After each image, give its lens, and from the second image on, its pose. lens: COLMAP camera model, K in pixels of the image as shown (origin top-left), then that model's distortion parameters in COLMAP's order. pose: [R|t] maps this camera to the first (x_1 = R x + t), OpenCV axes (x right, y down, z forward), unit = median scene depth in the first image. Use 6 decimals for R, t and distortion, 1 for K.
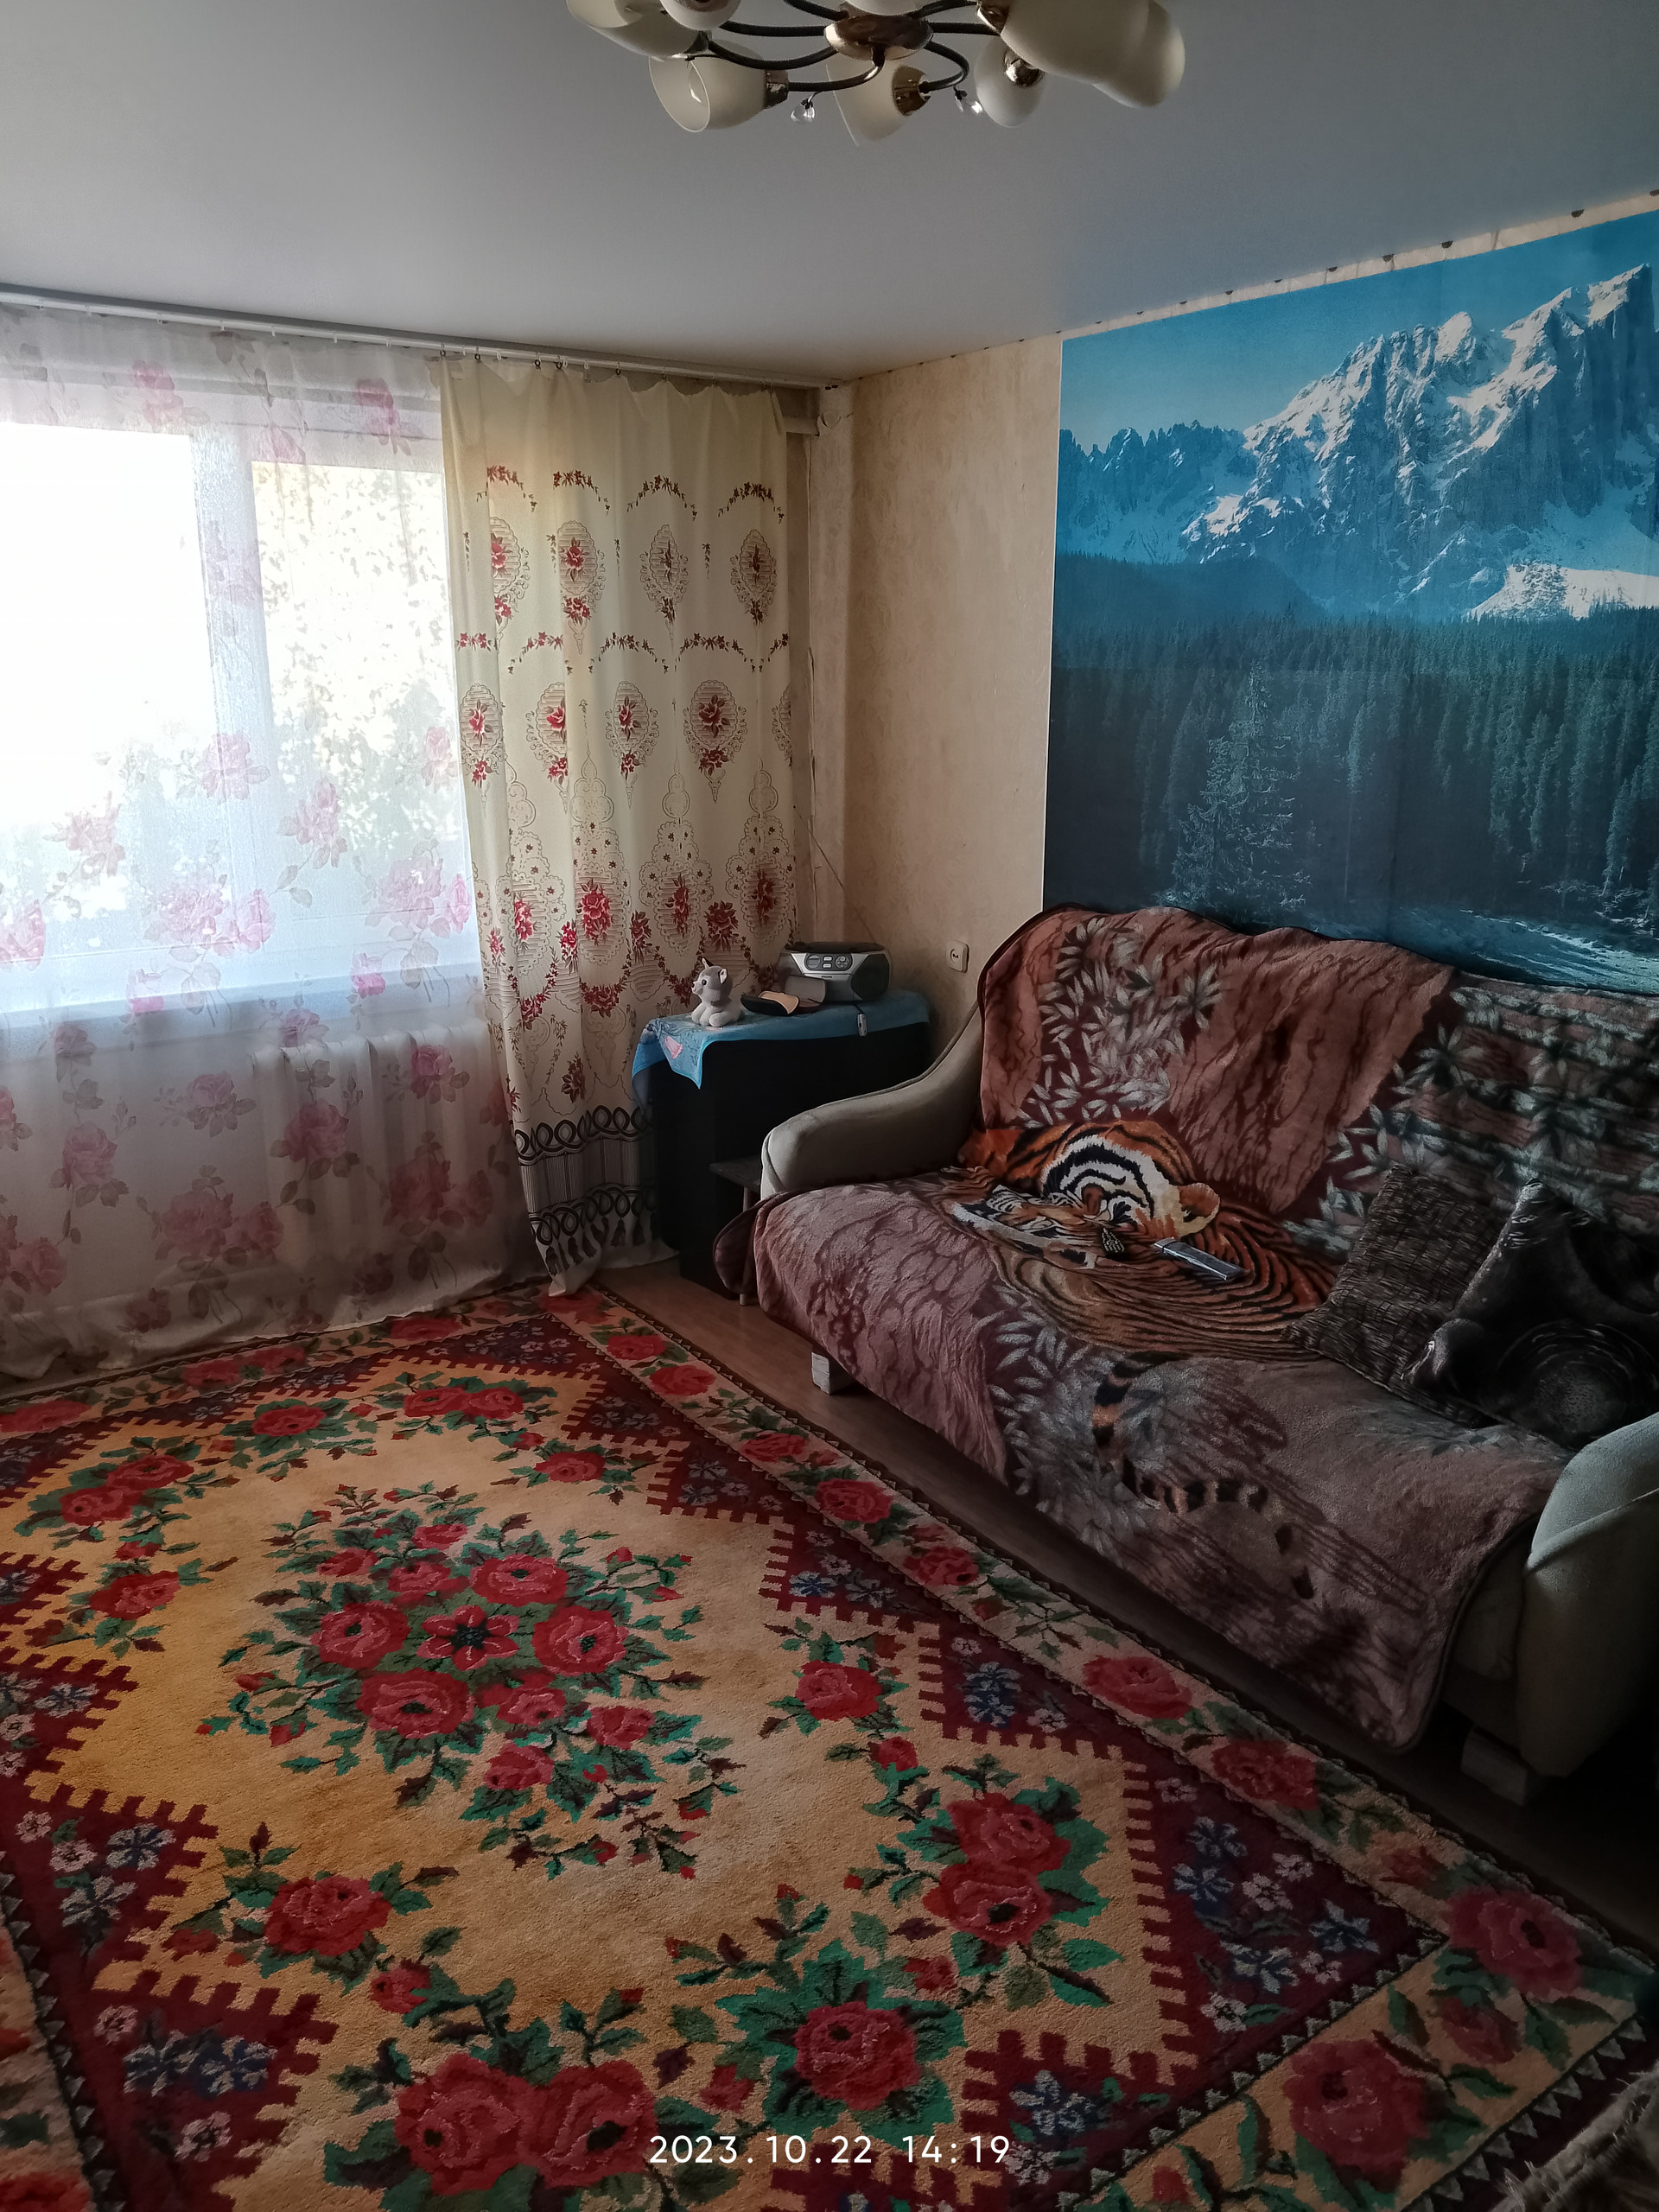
lens RADIAL K [[1646.2, 0, 840.6], [0, 1646.2, 1121.0], [0, 0, 1]] dist [-0.006426, -0.010553]
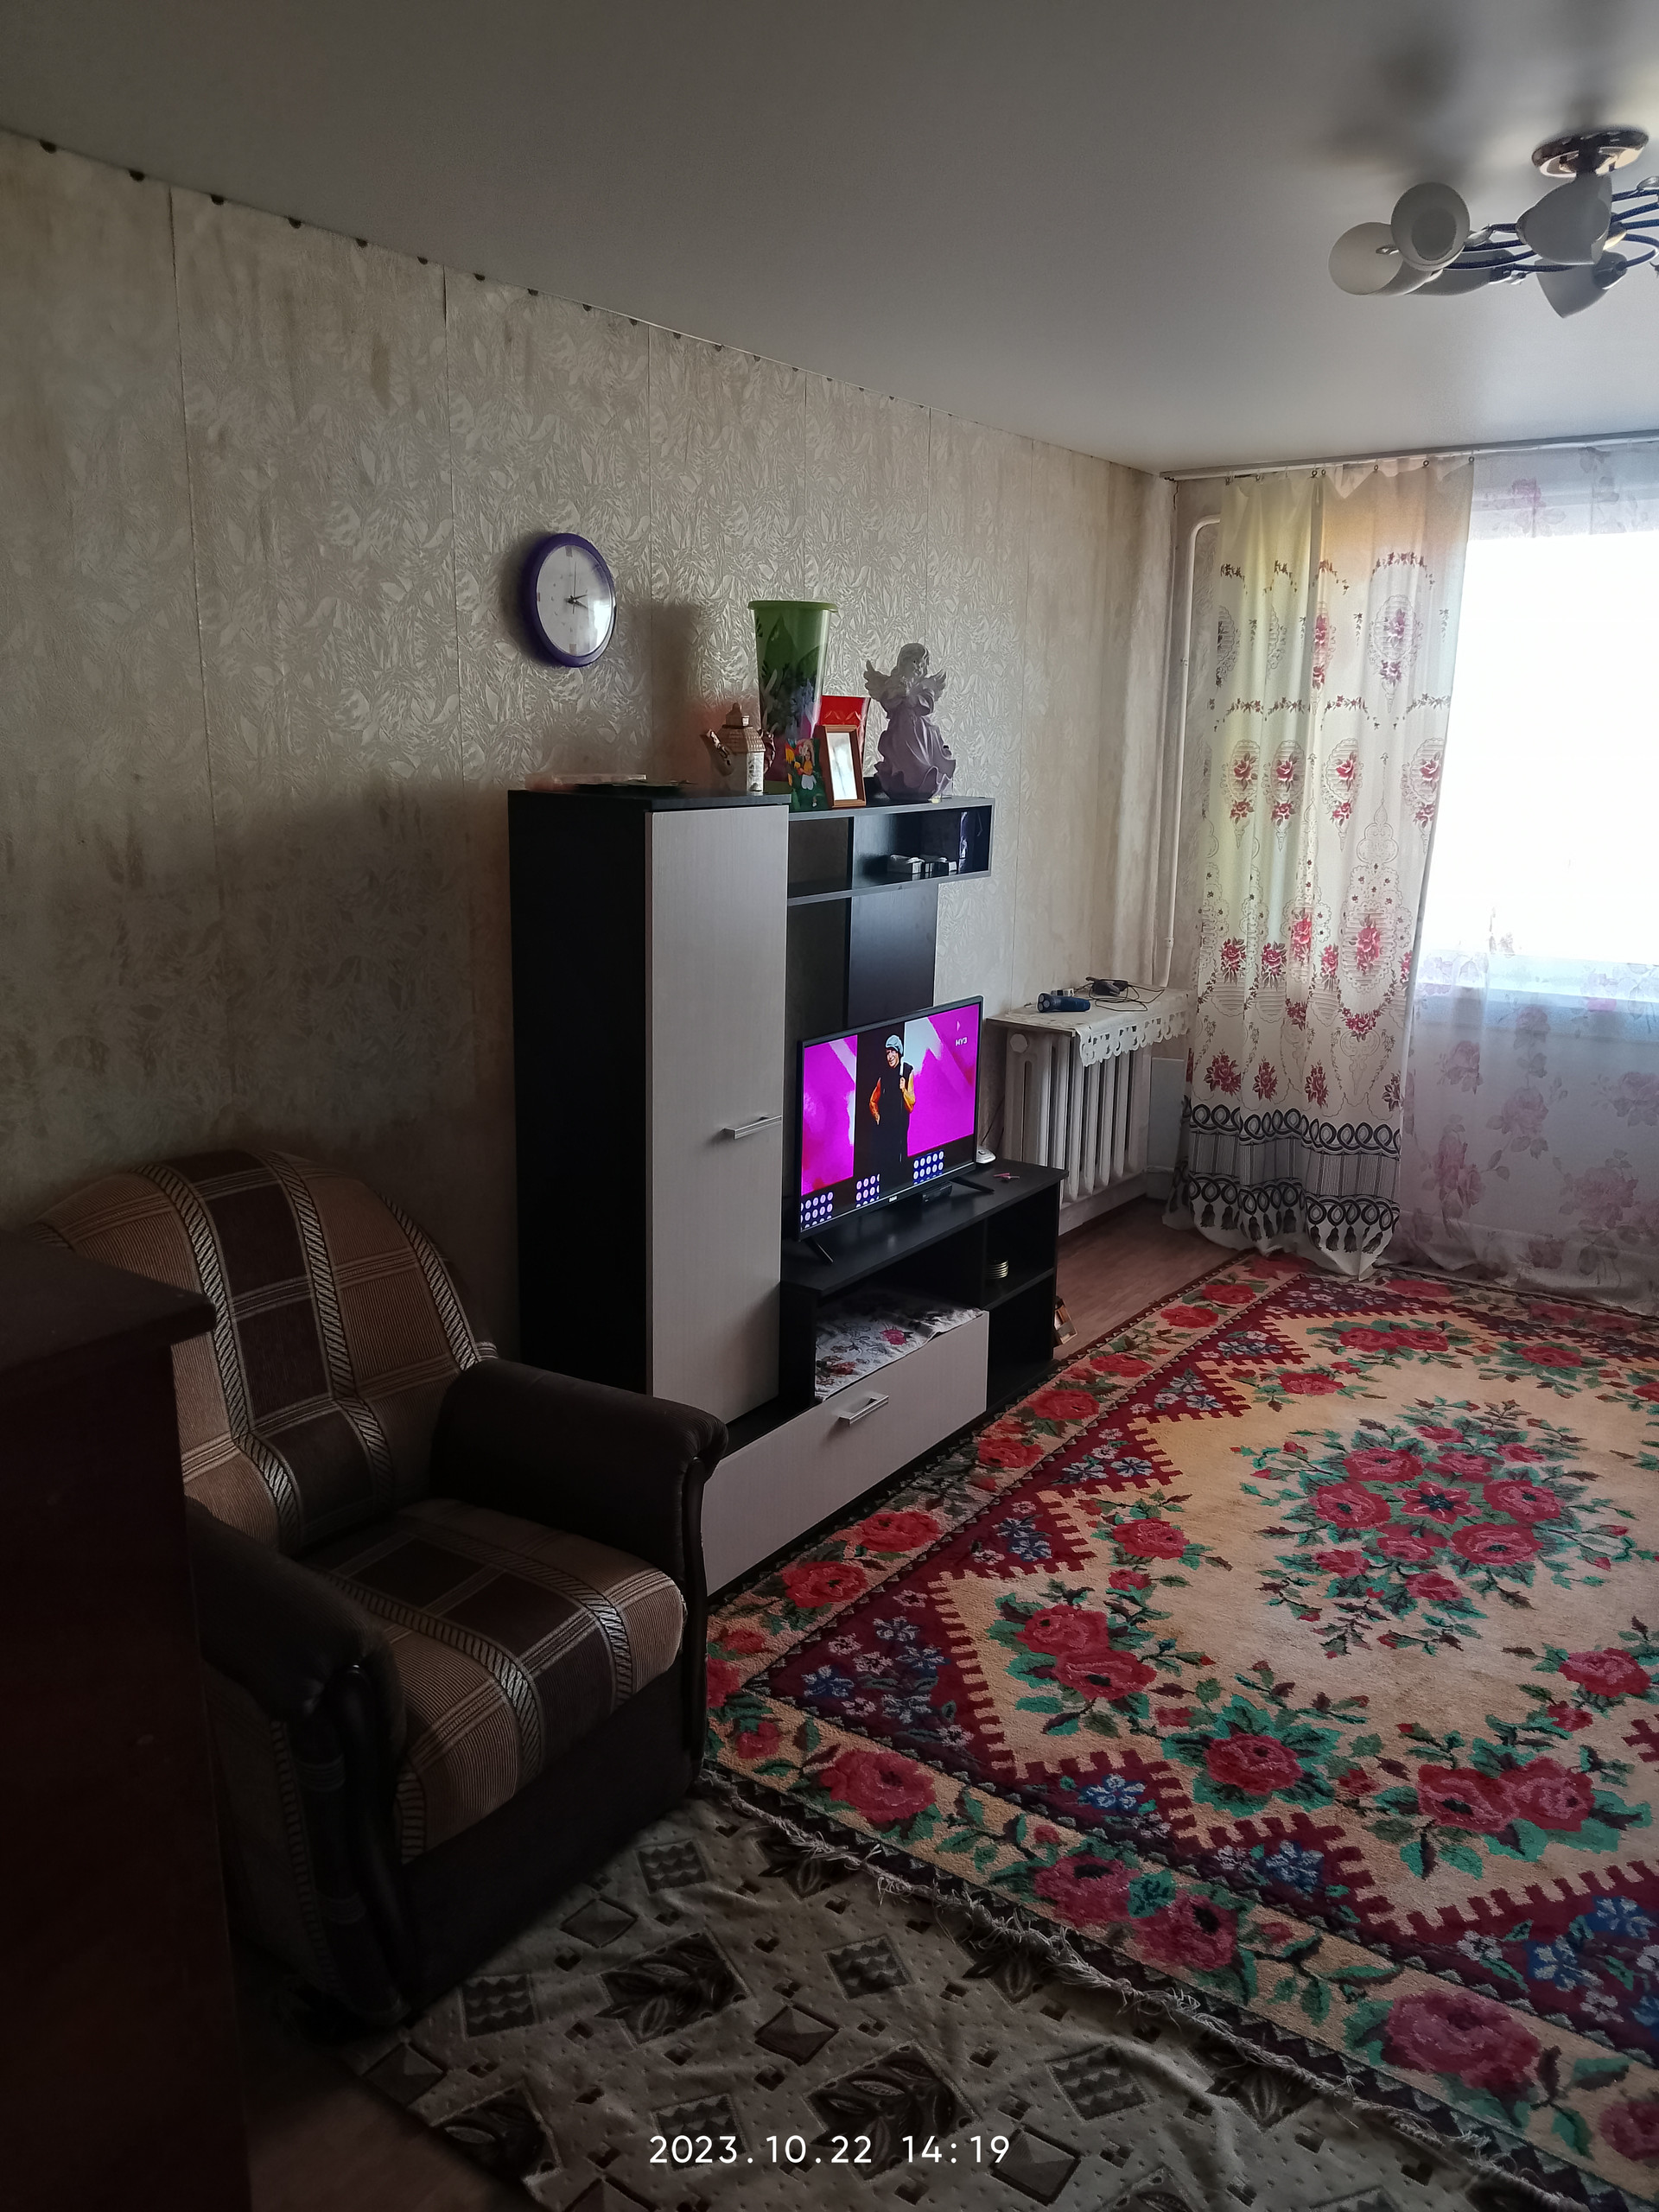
lens RADIAL K [[1646.2, 0, 840.6], [0, 1646.2, 1121.0], [0, 0, 1]] dist [-0.006426, -0.010553]
pose [[0.340287, 0.223360, -0.913408, 0.724381], [-0.255952, 0.956703, 0.138593, -0.018046], [0.904817, 0.186628, 0.382723, 0.071539]]
